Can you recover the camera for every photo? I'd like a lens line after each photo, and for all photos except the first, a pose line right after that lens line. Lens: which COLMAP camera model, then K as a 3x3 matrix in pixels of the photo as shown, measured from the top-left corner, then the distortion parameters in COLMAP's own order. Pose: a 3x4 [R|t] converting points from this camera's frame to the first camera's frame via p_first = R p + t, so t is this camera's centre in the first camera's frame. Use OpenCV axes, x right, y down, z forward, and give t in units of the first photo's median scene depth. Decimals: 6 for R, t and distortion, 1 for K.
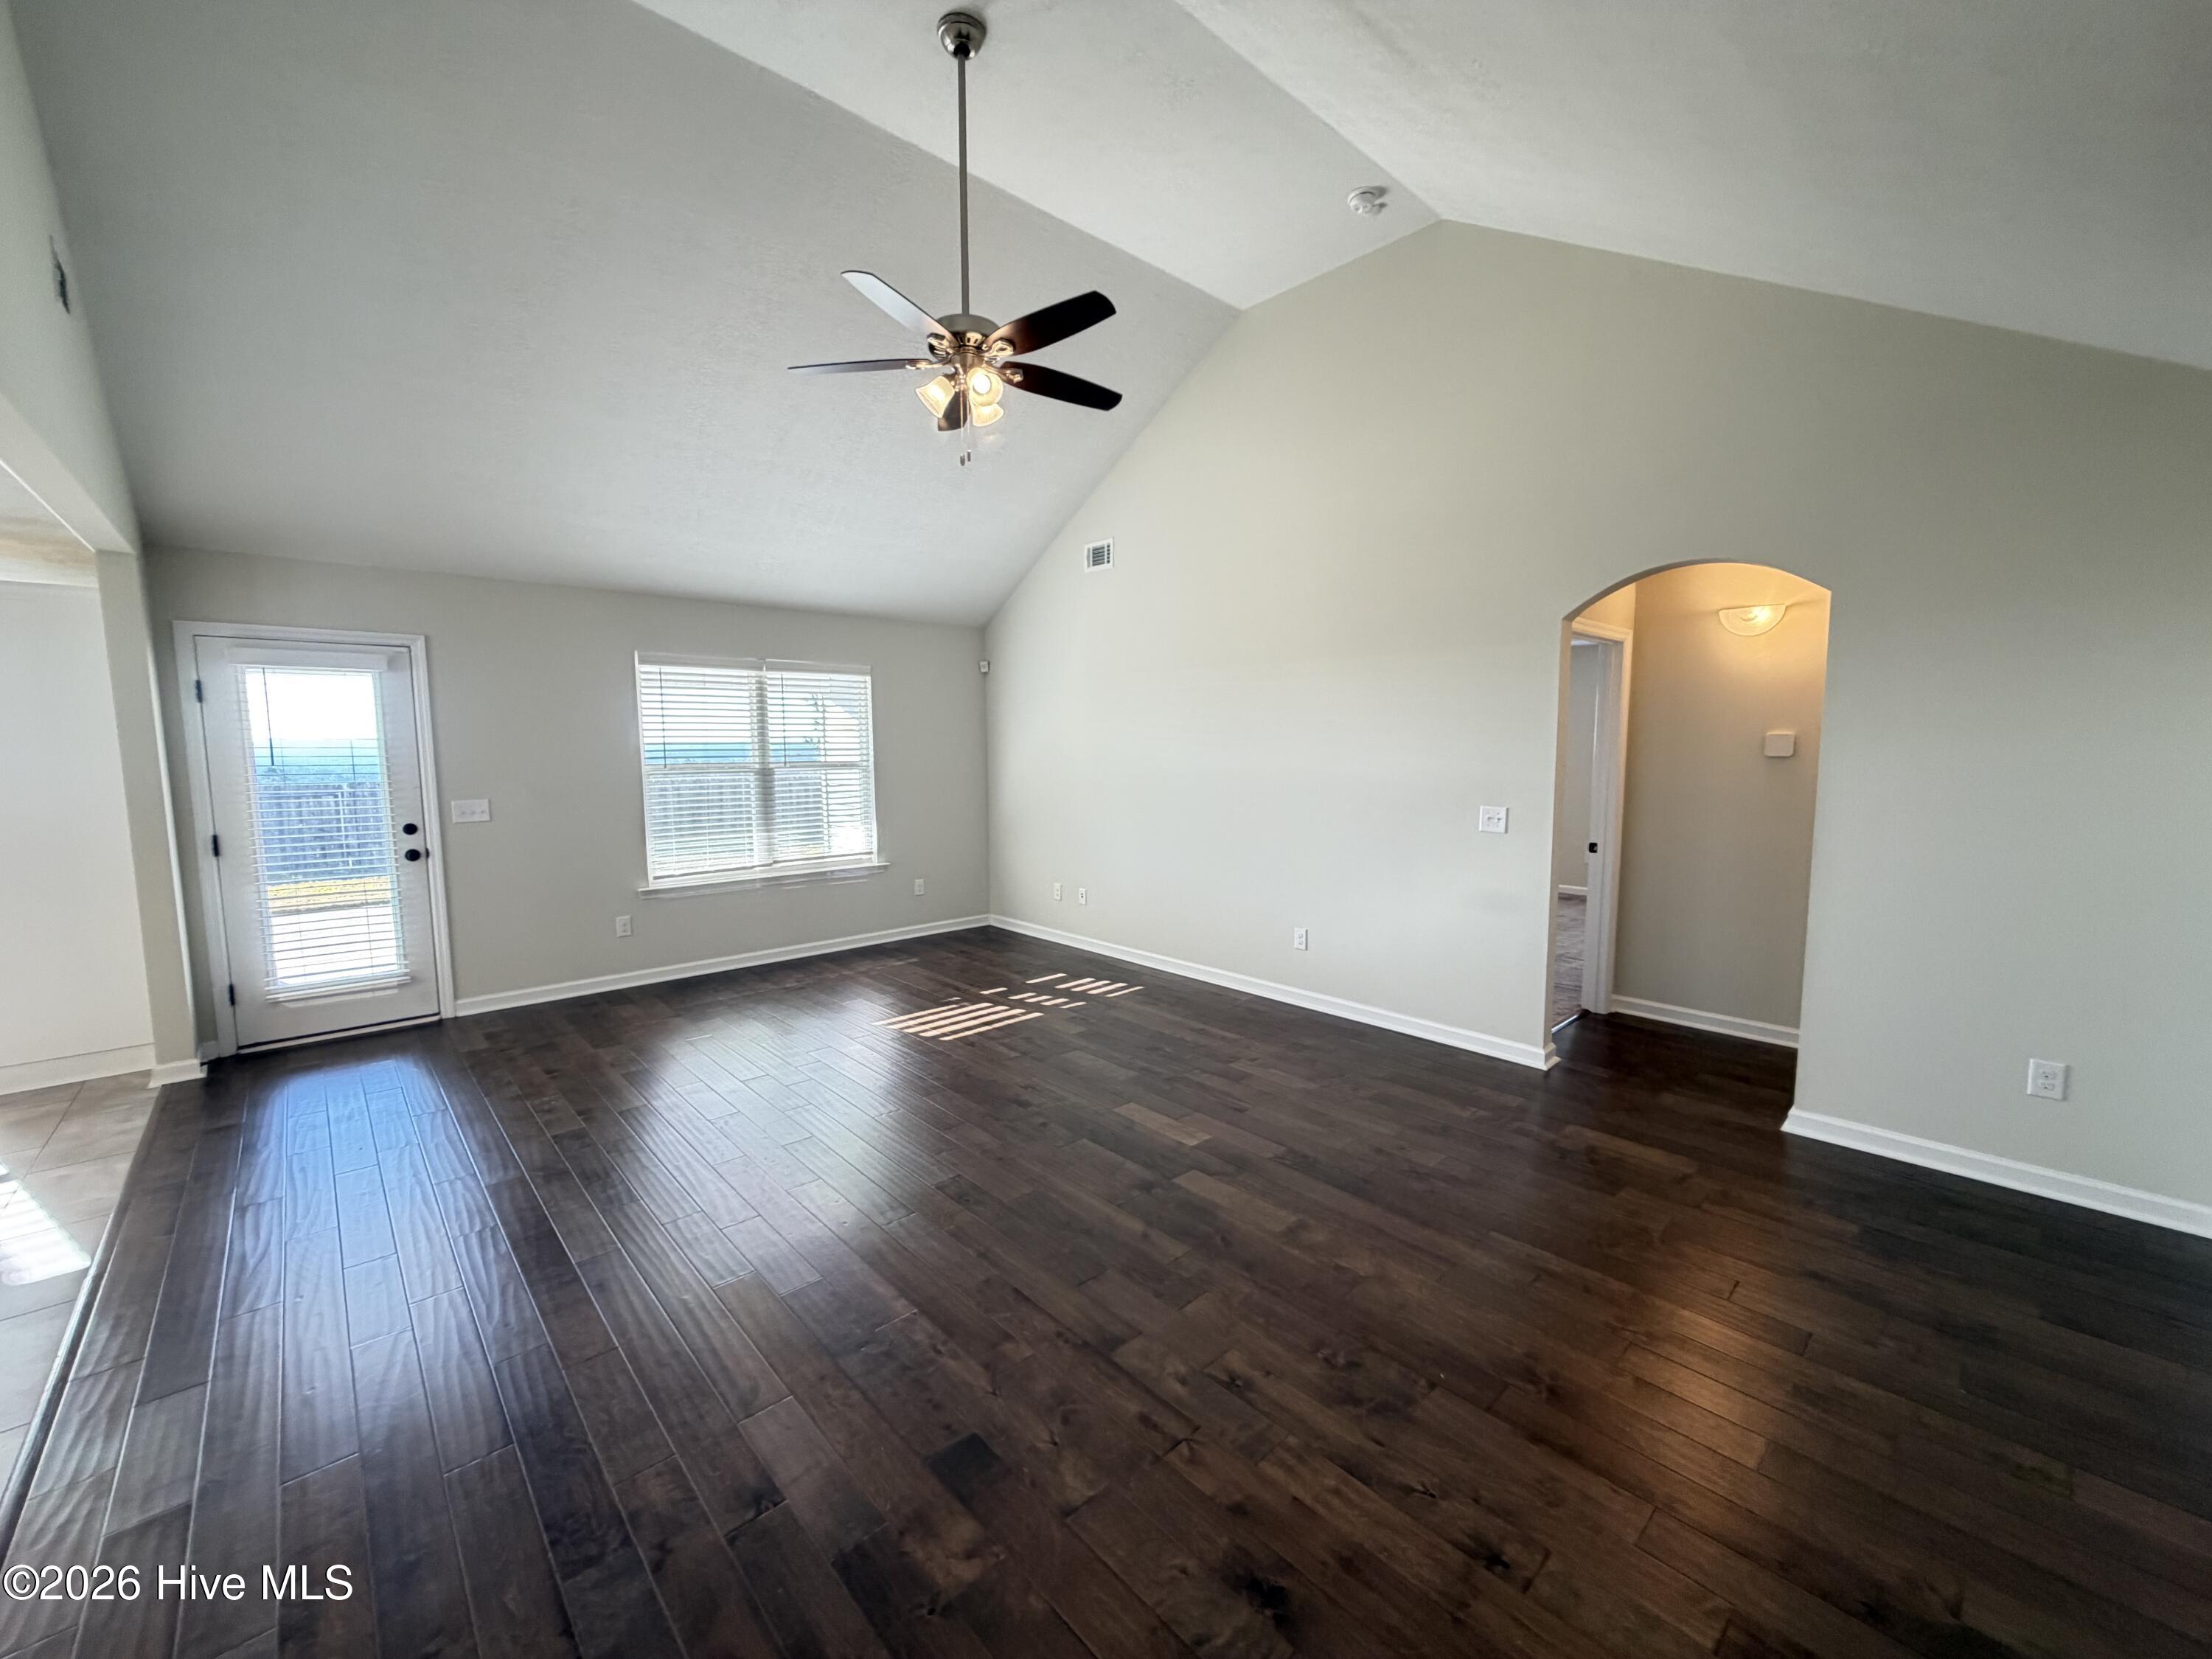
lens RADIAL K [[876.9, 0, 1099.1], [0, 876.9, 828.5], [0, 0, 1]] dist [0.000048, -0.000018]
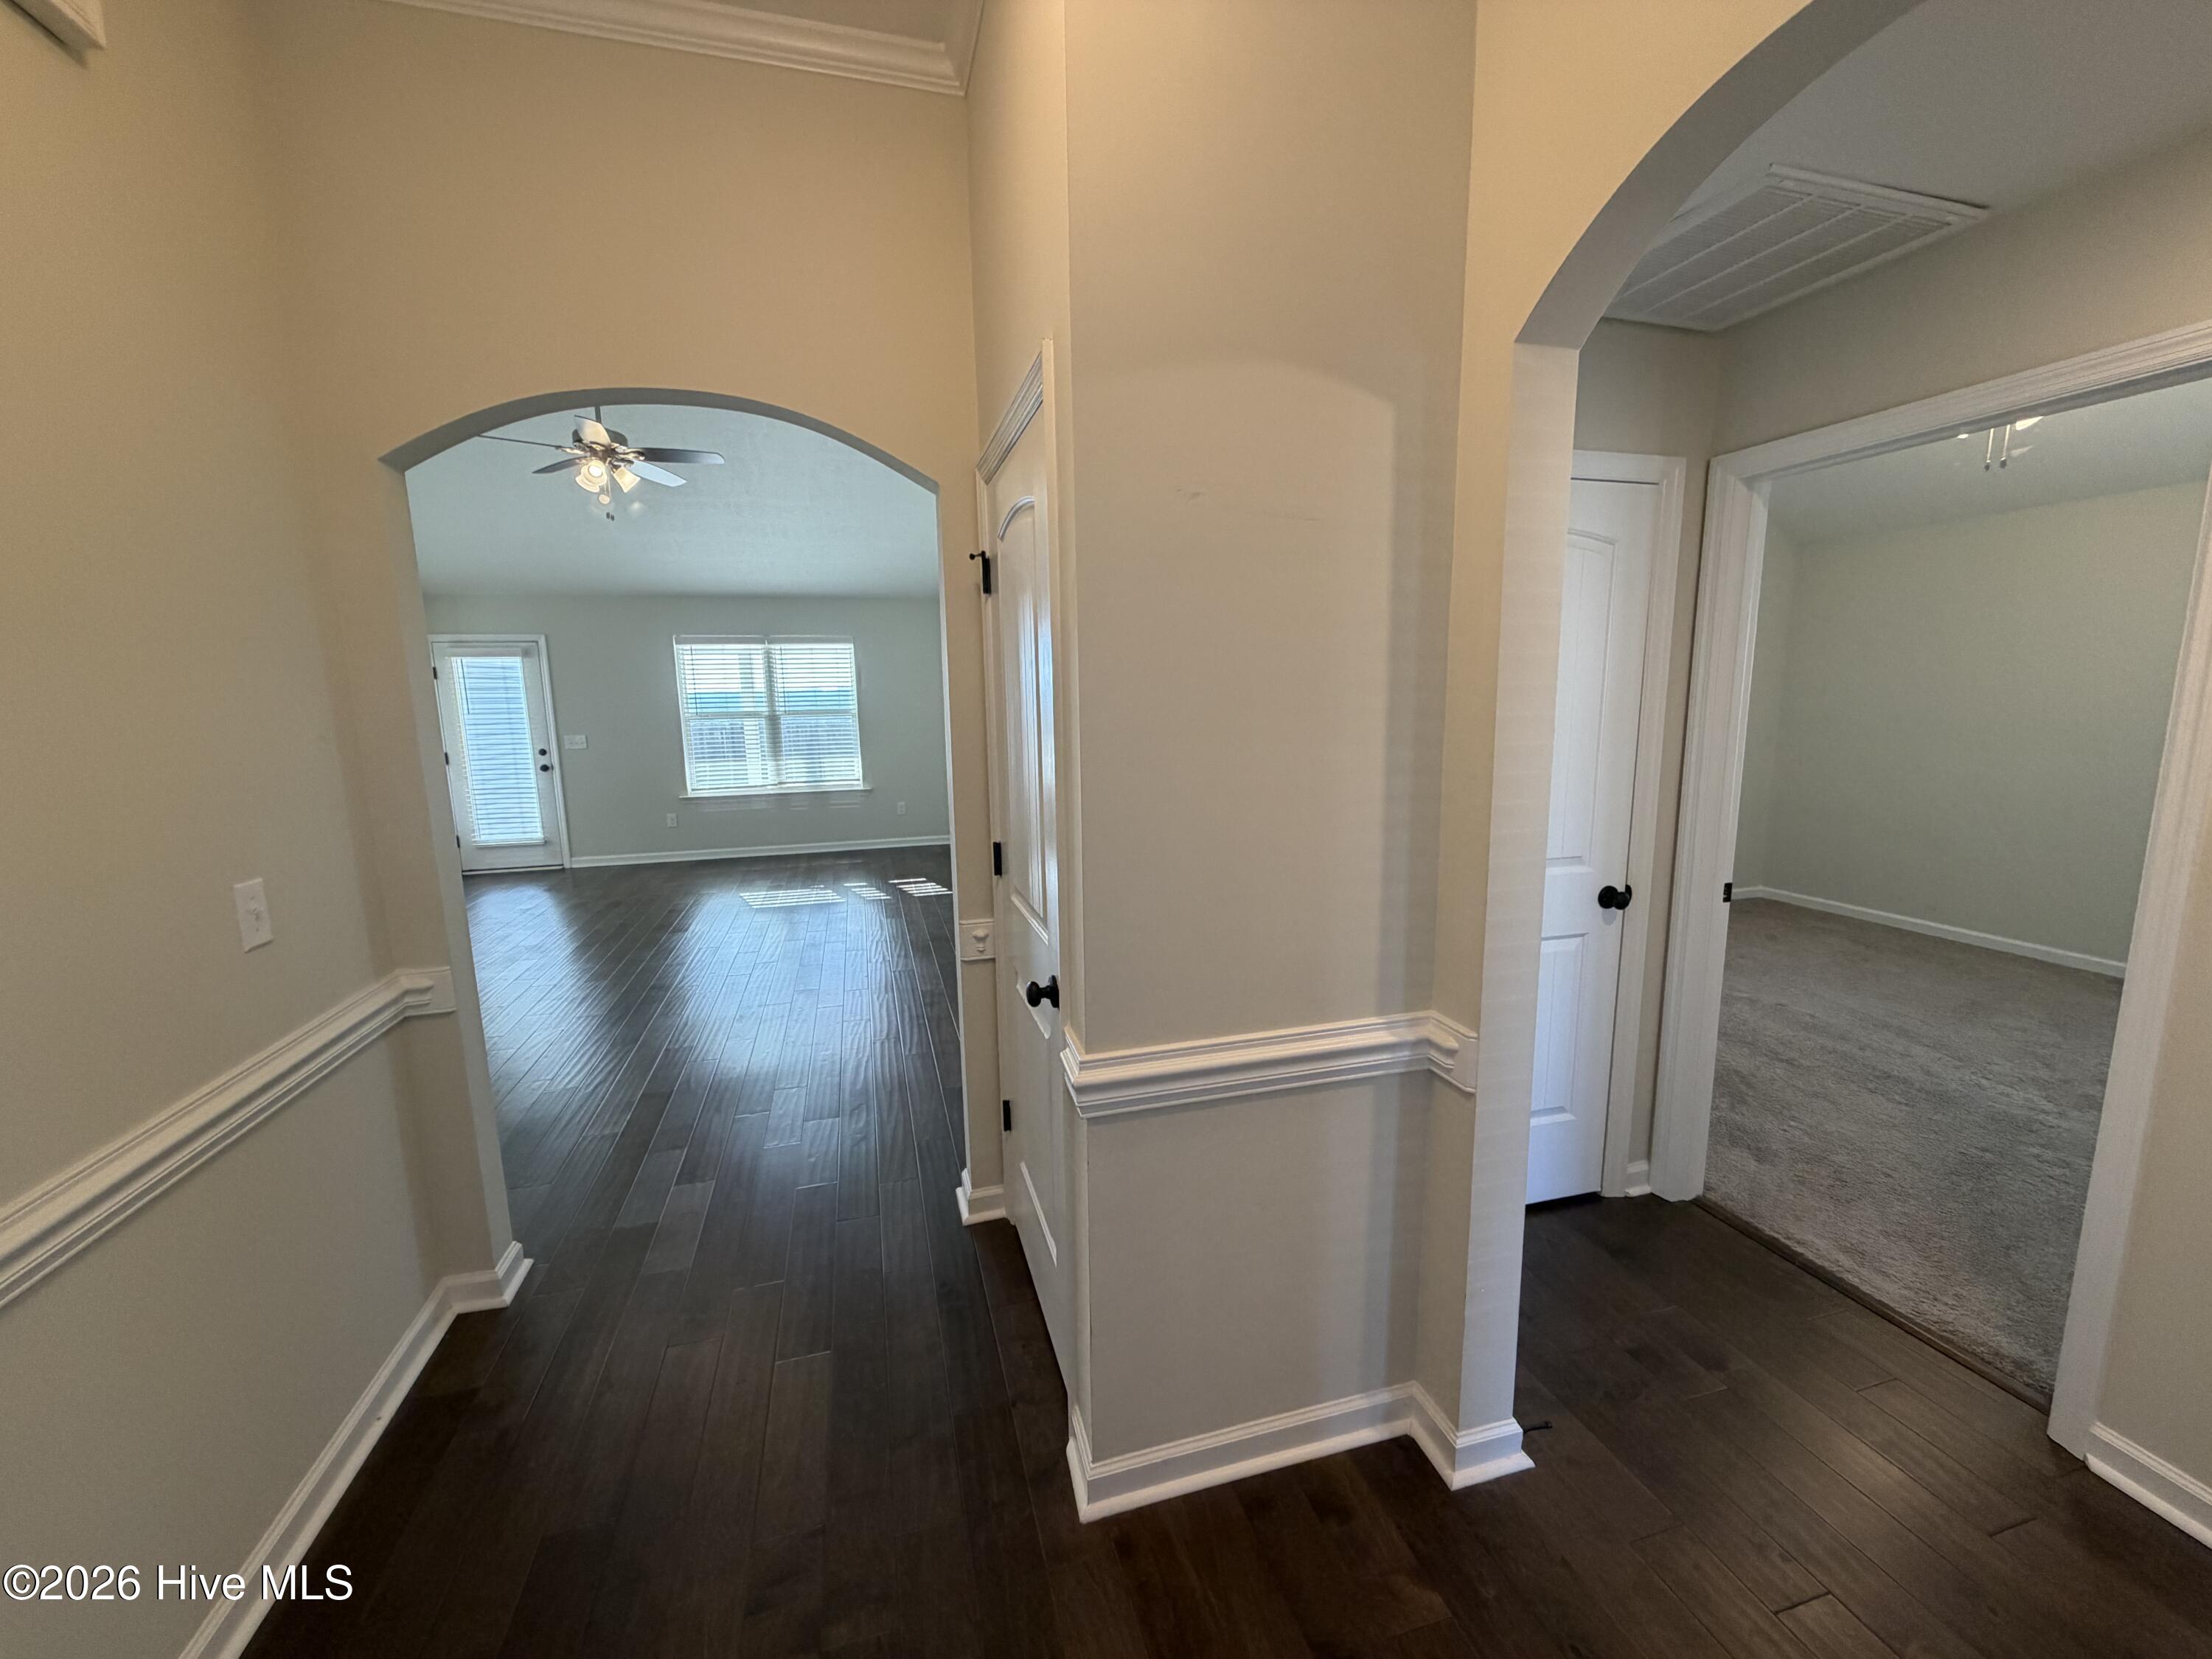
lens RADIAL K [[876.9, 0, 1099.1], [0, 876.9, 828.5], [0, 0, 1]] dist [0.000048, -0.000018]
pose [[0.891506, 0.056591, -0.449461, 0.801727], [-0.028145, 0.997169, 0.069728, -0.000720], [0.452134, -0.049513, 0.890575, -0.011549]]
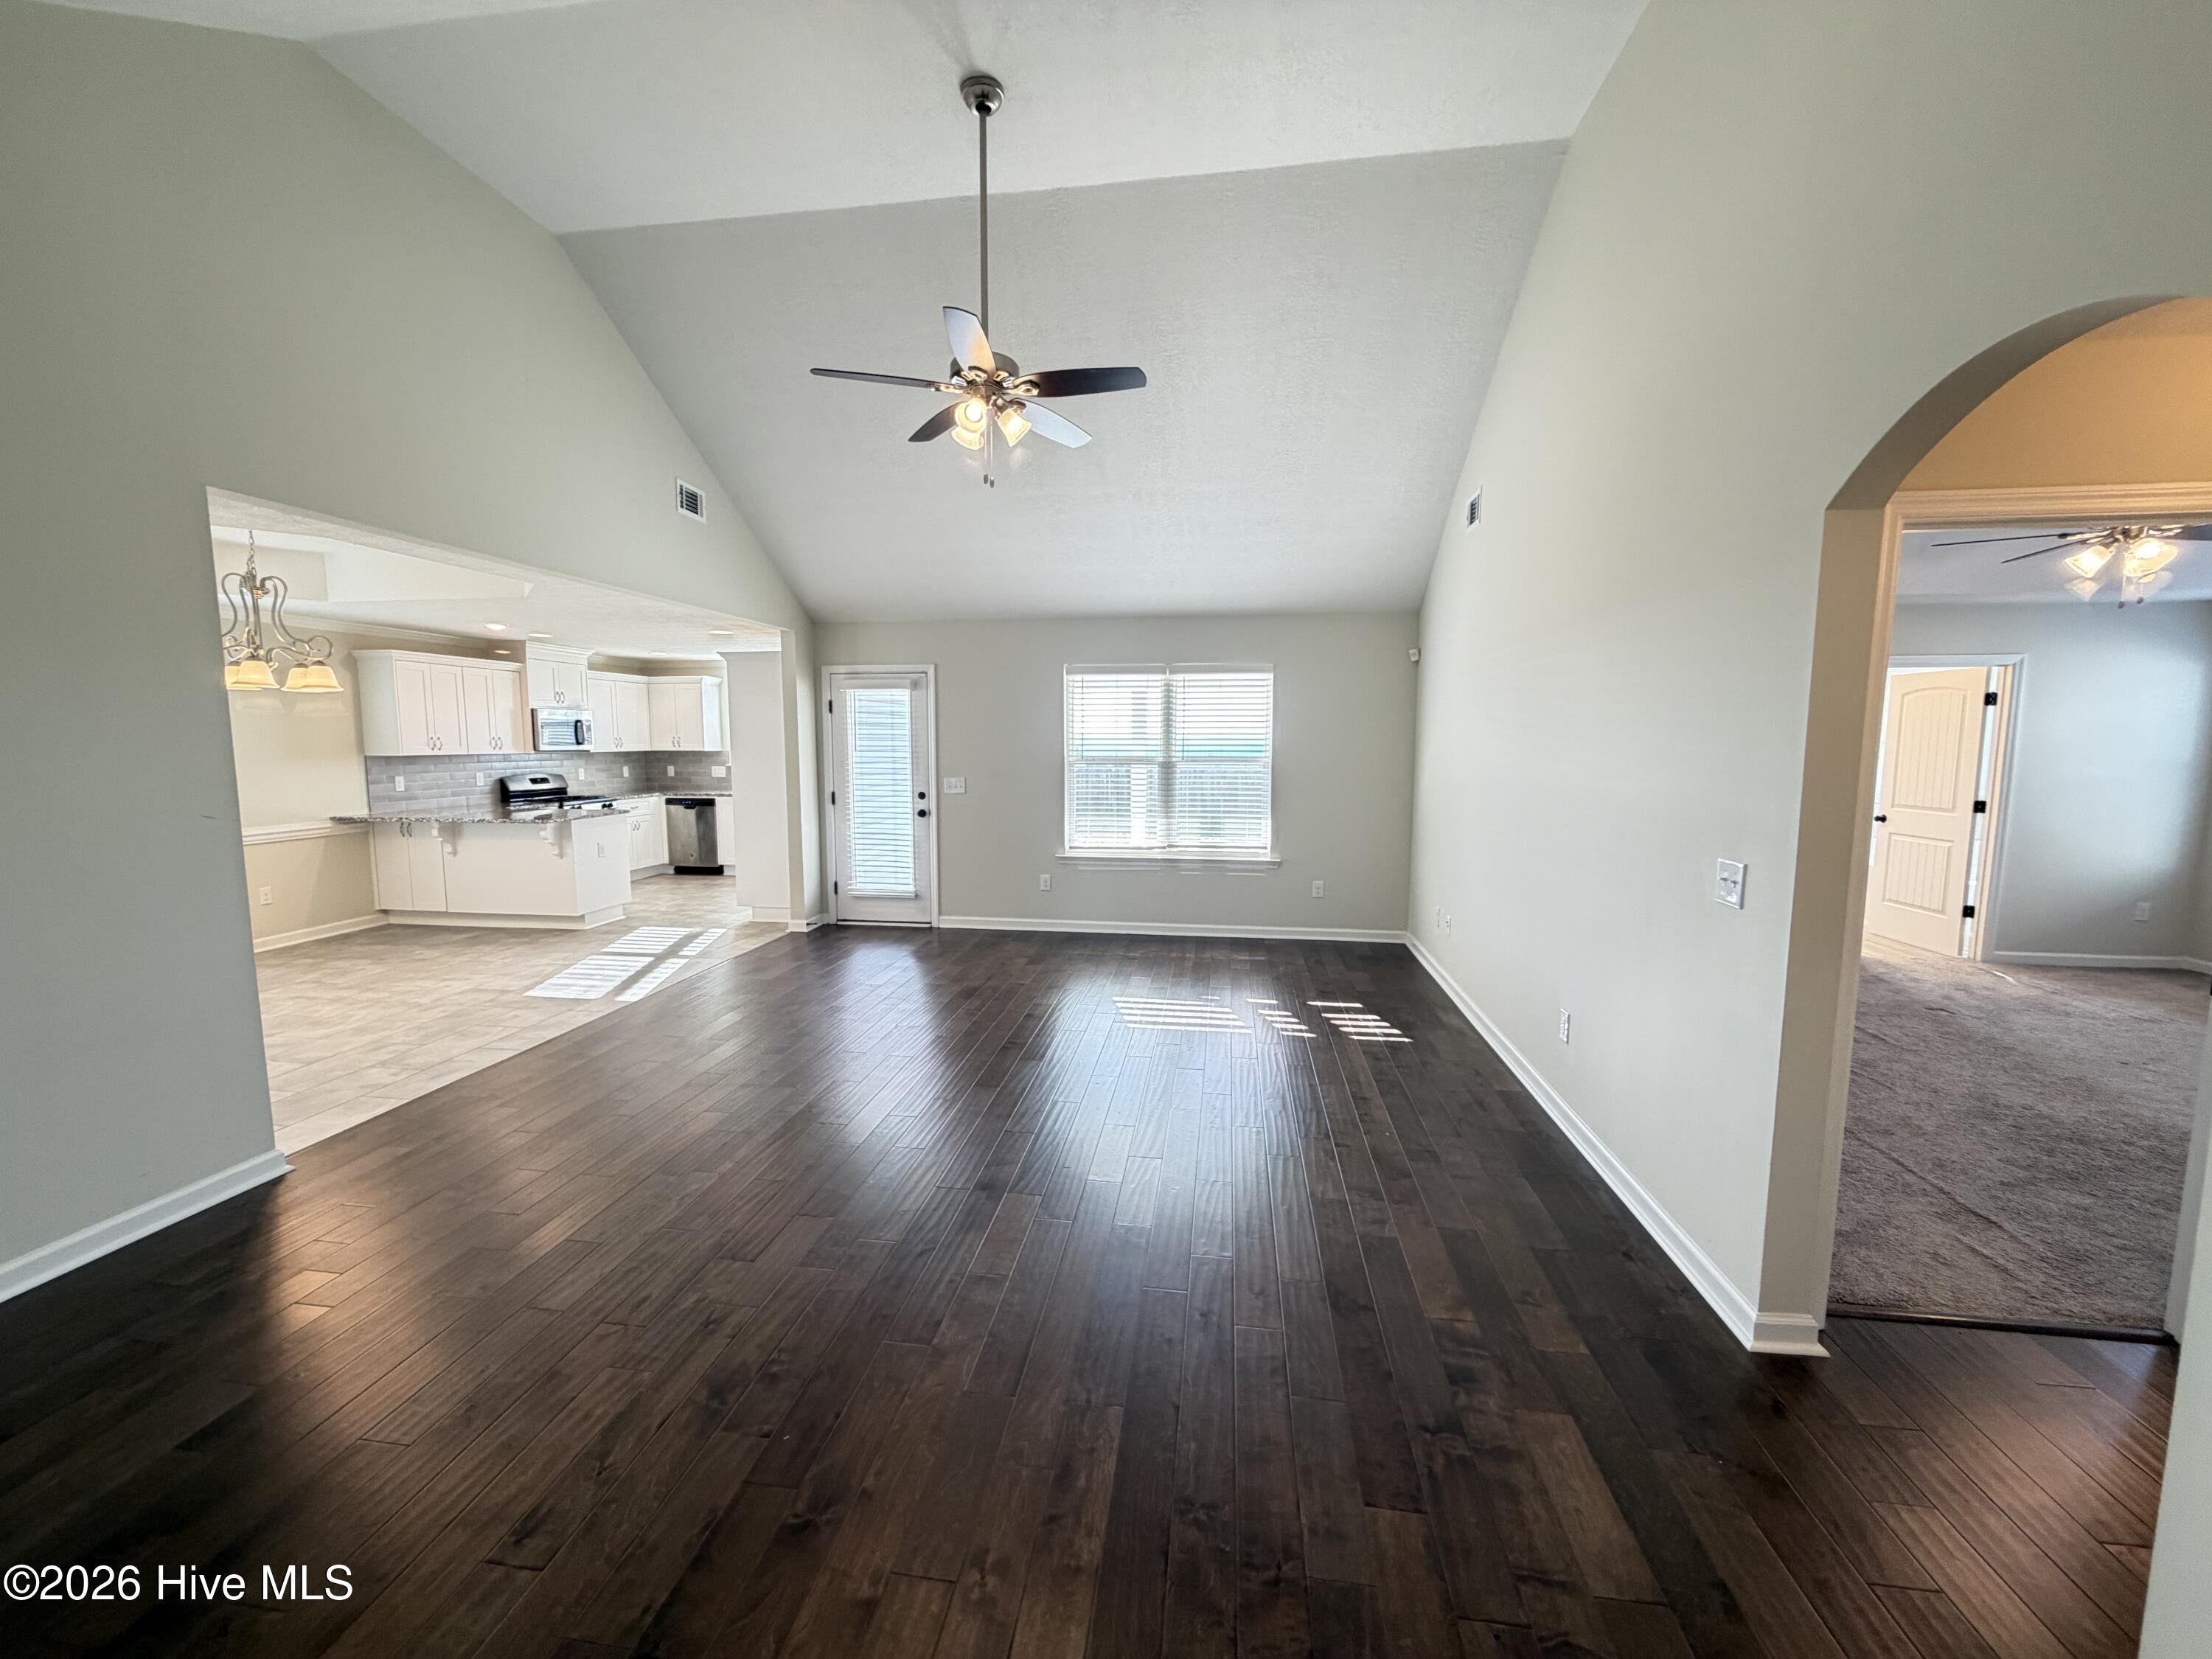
lens RADIAL K [[876.9, 0, 1099.1], [0, 876.9, 828.5], [0, 0, 1]] dist [0.000048, -0.000018]
pose [[0.635505, 0.085366, -0.767363, 0.482380], [-0.079157, 0.995836, 0.045228, -0.030556], [0.768029, 0.032000, 0.639615, 0.248069]]
